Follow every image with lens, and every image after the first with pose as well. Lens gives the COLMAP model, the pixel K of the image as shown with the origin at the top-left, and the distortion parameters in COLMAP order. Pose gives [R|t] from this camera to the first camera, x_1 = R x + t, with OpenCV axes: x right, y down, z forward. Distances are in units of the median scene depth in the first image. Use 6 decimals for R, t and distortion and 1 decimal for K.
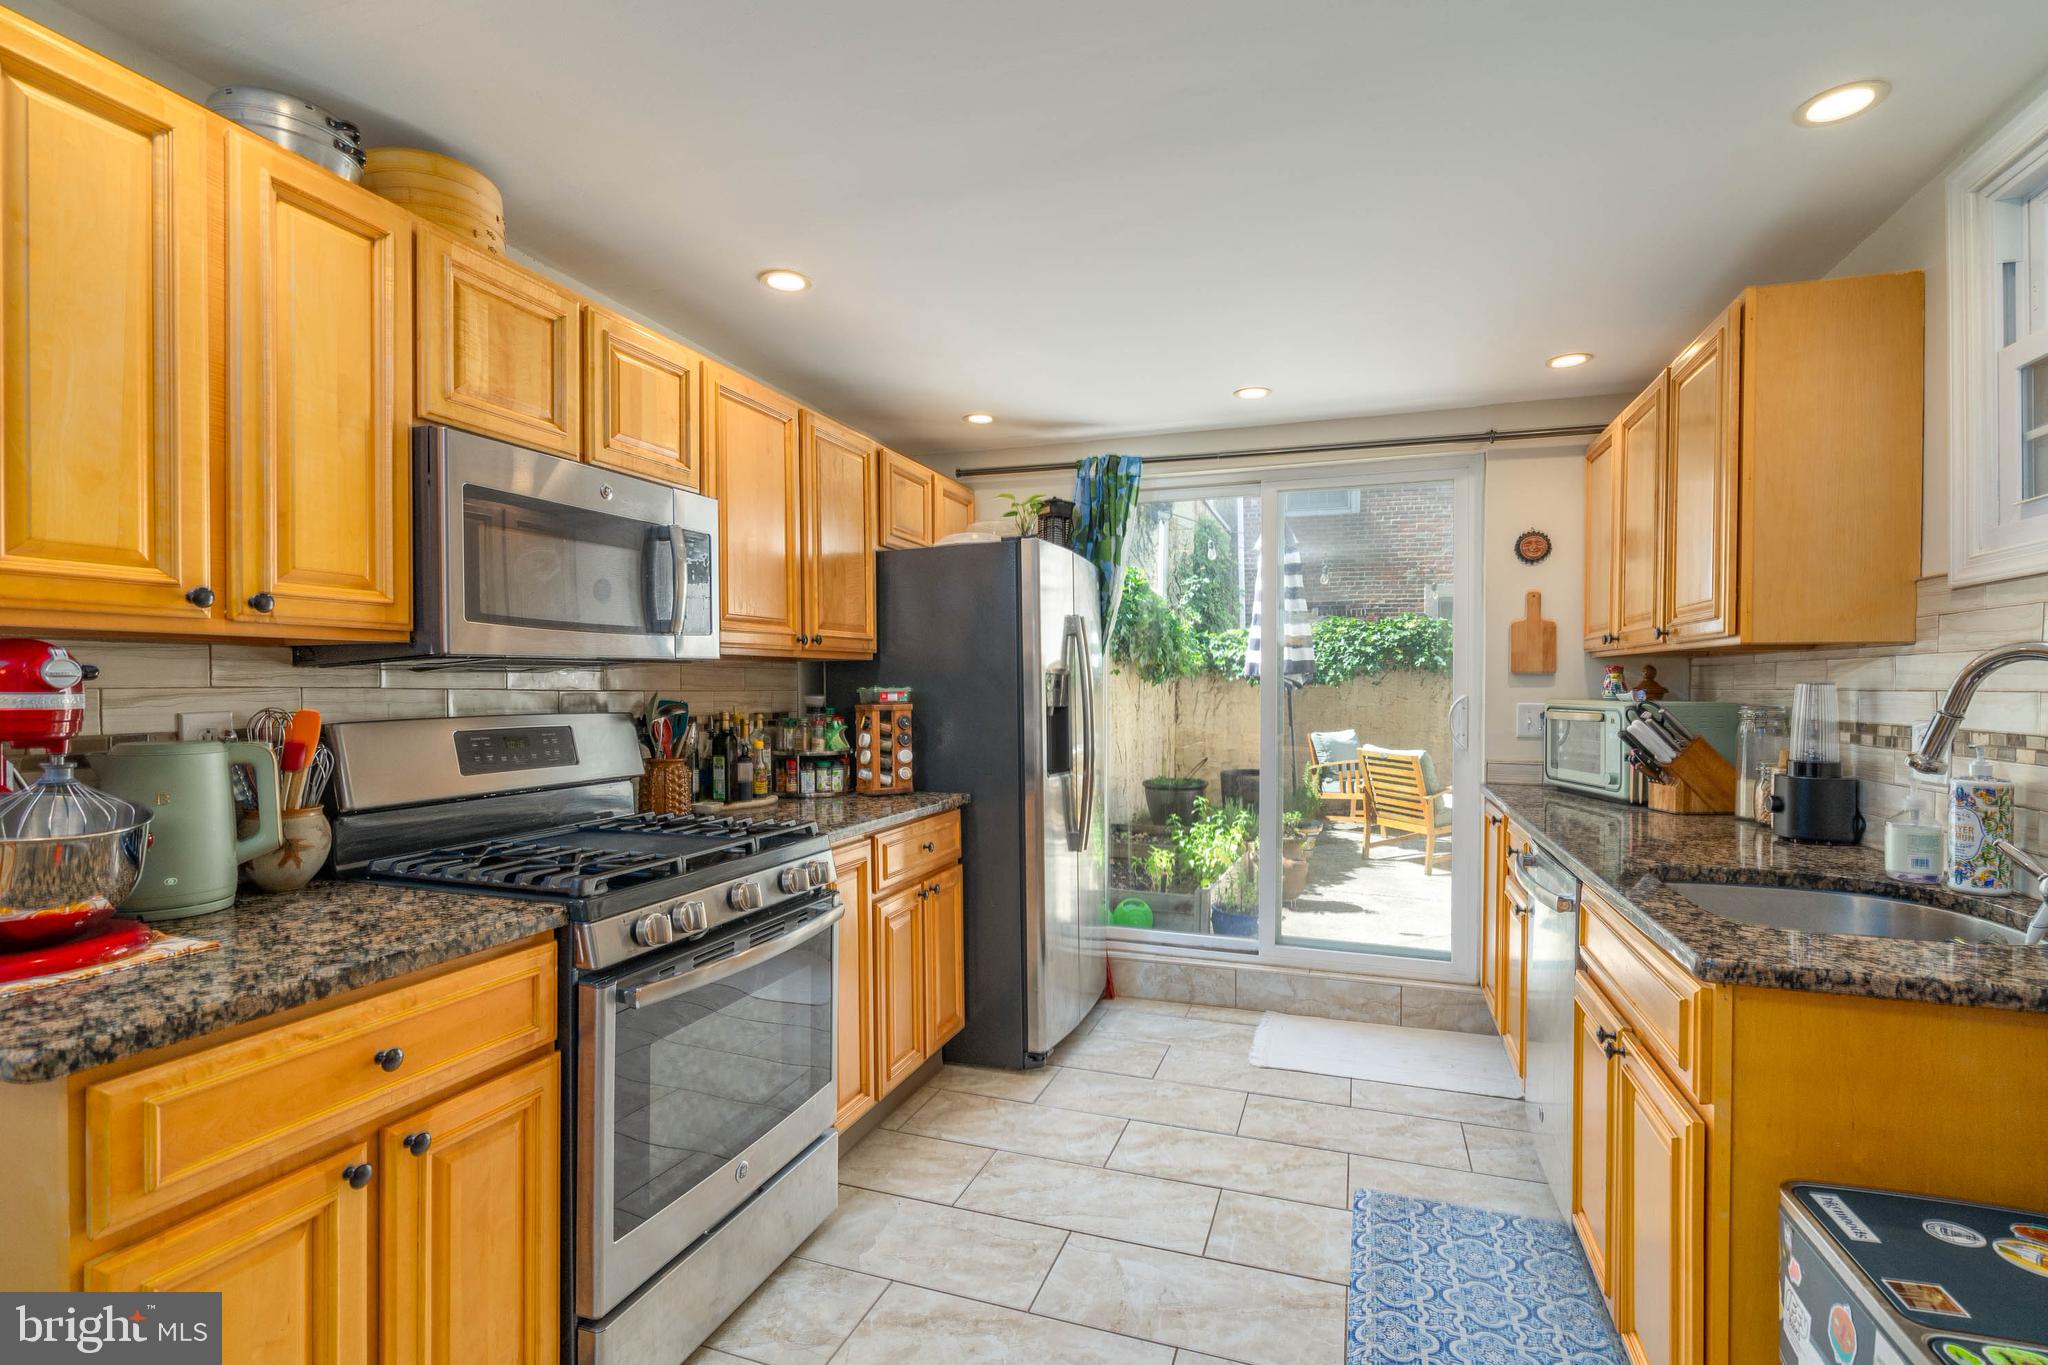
lens RADIAL K [[912.9, 0, 1024.0], [0, 912.9, 682.5], [0, 0, 1]] dist [-0.003354, 0.000781]
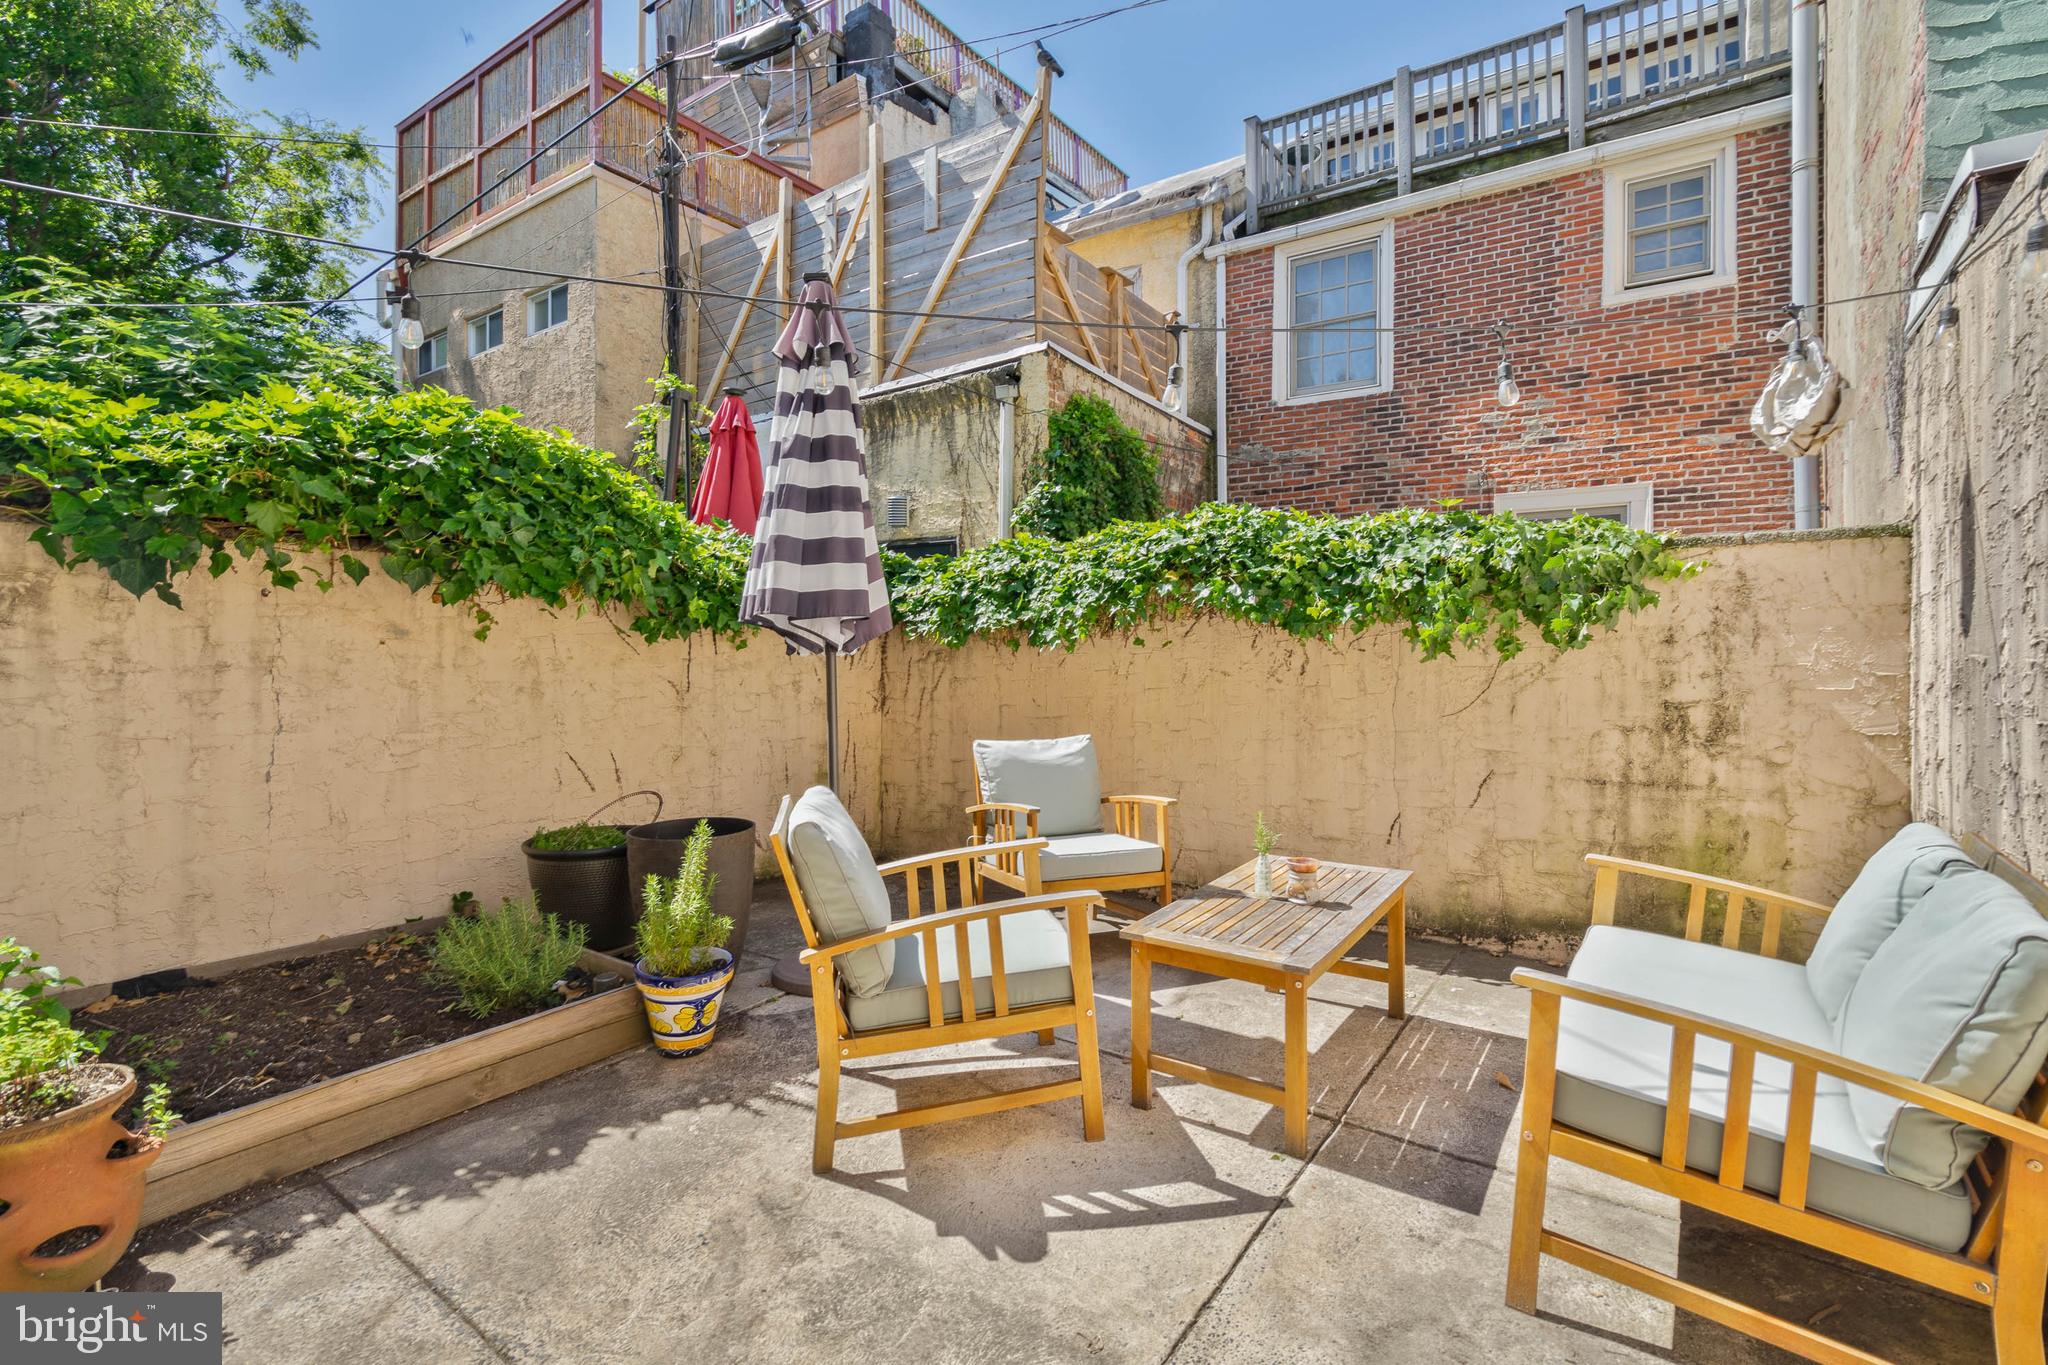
lens RADIAL K [[935.1, 0, 1035.2], [0, 935.1, 642.2], [0, 0, 1]] dist [-0.001444, 0.000138]
pose [[0.974905, -0.003738, -0.222588, 0.451445], [0.000813, 0.999912, -0.013232, 0.007876], [0.222618, 0.012719, 0.974823, 0.486347]]
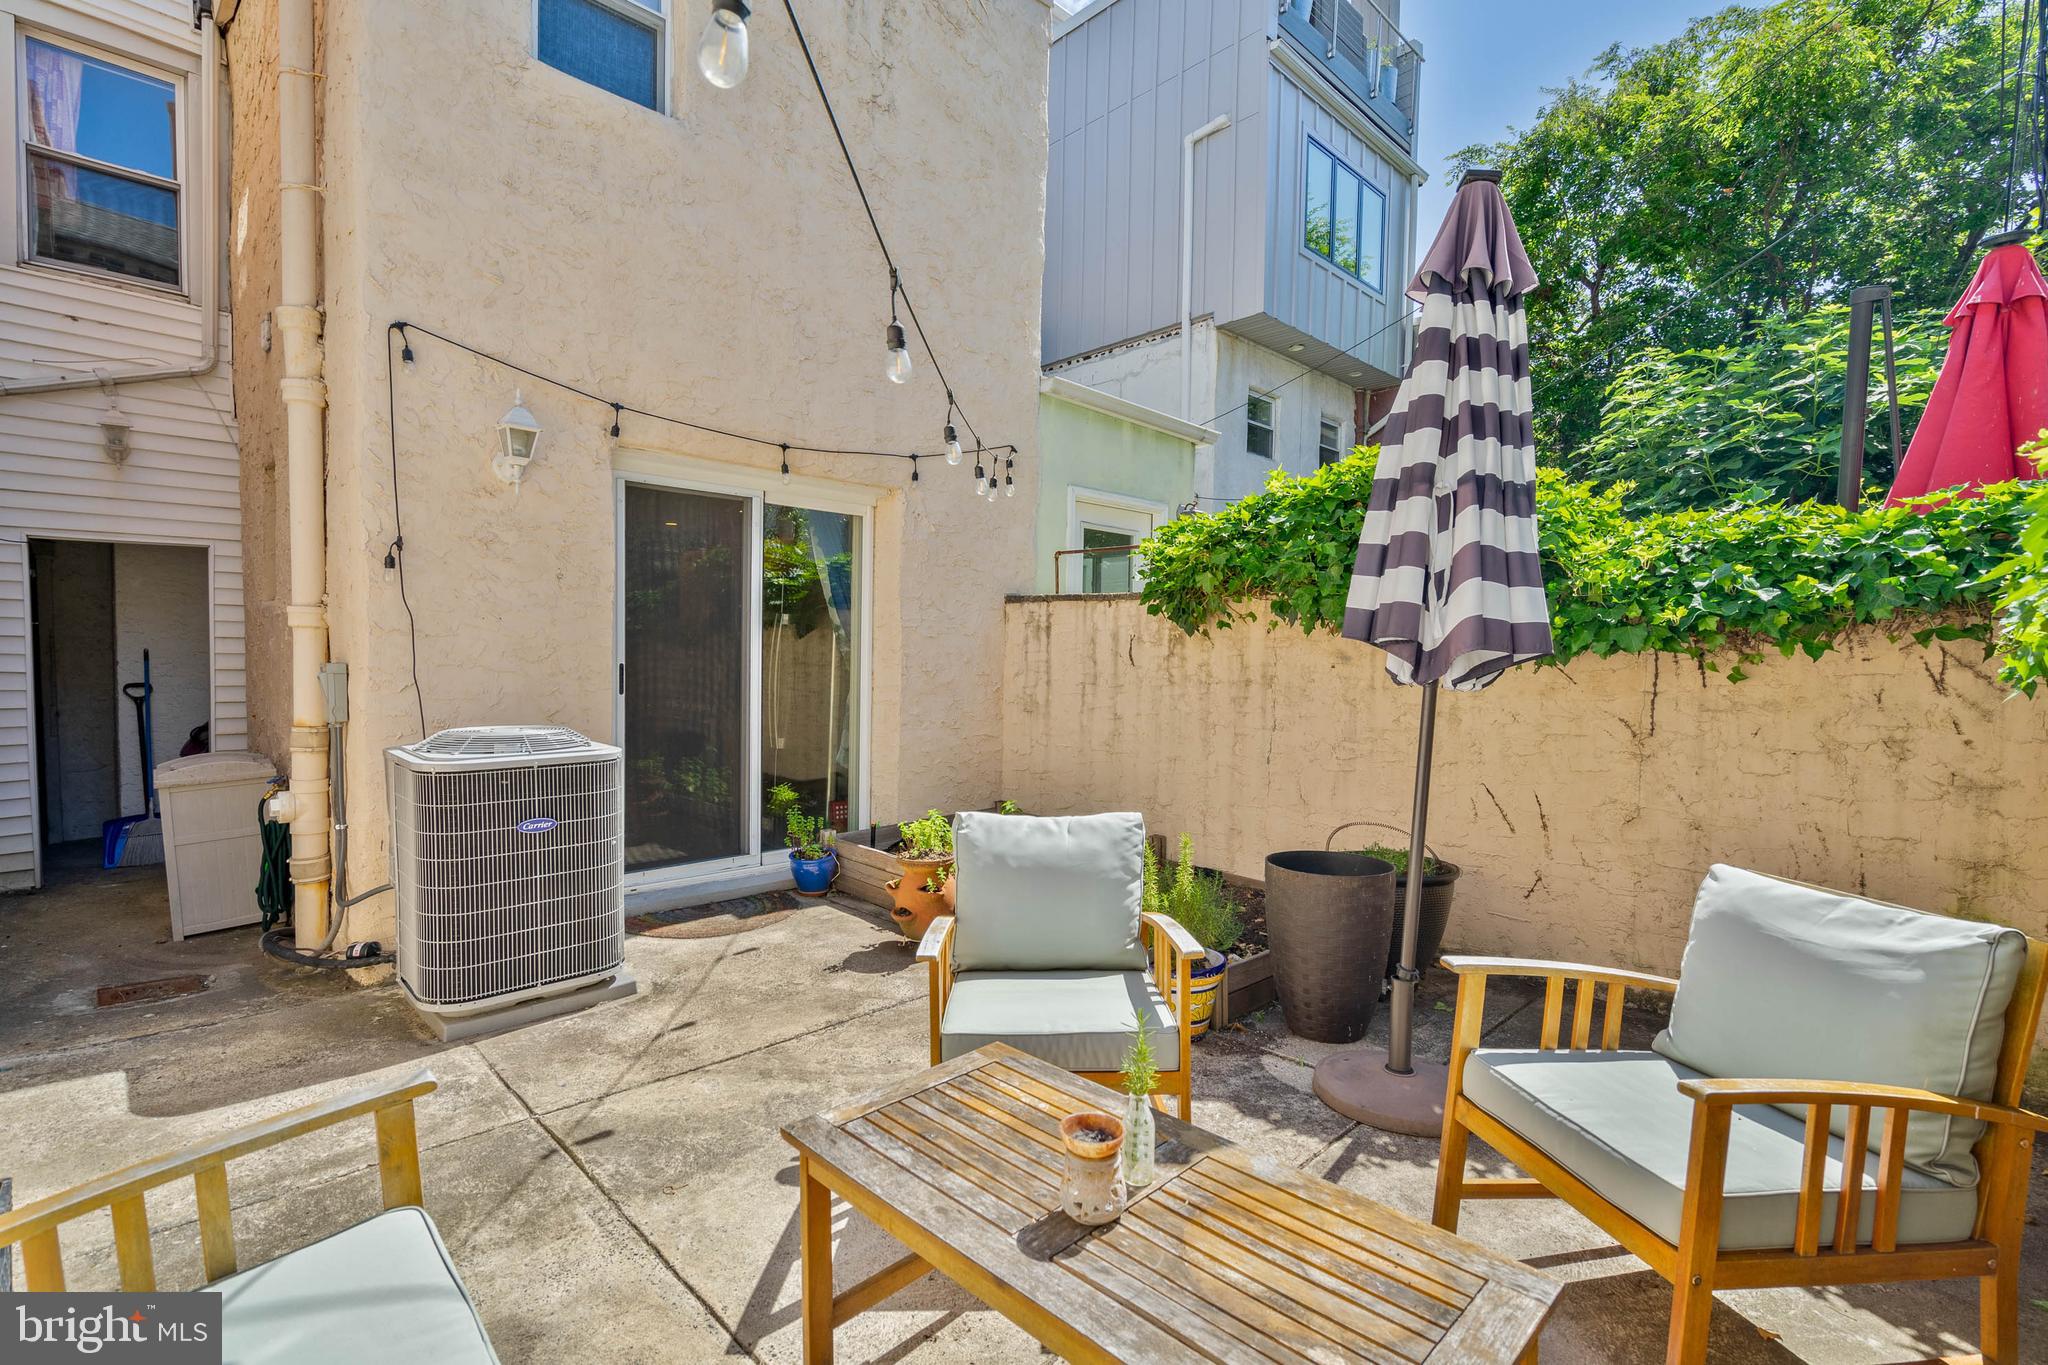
lens RADIAL K [[929.4, 0, 1003.3], [0, 929.4, 701.0], [0, 0, 1]] dist [-0.000775, 0.000123]
pose [[-0.410333, 0.034972, -0.911265, 0.624966], [-0.019617, 0.998695, 0.047160, 0.000340], [0.911725, 0.037227, -0.409111, 0.894239]]
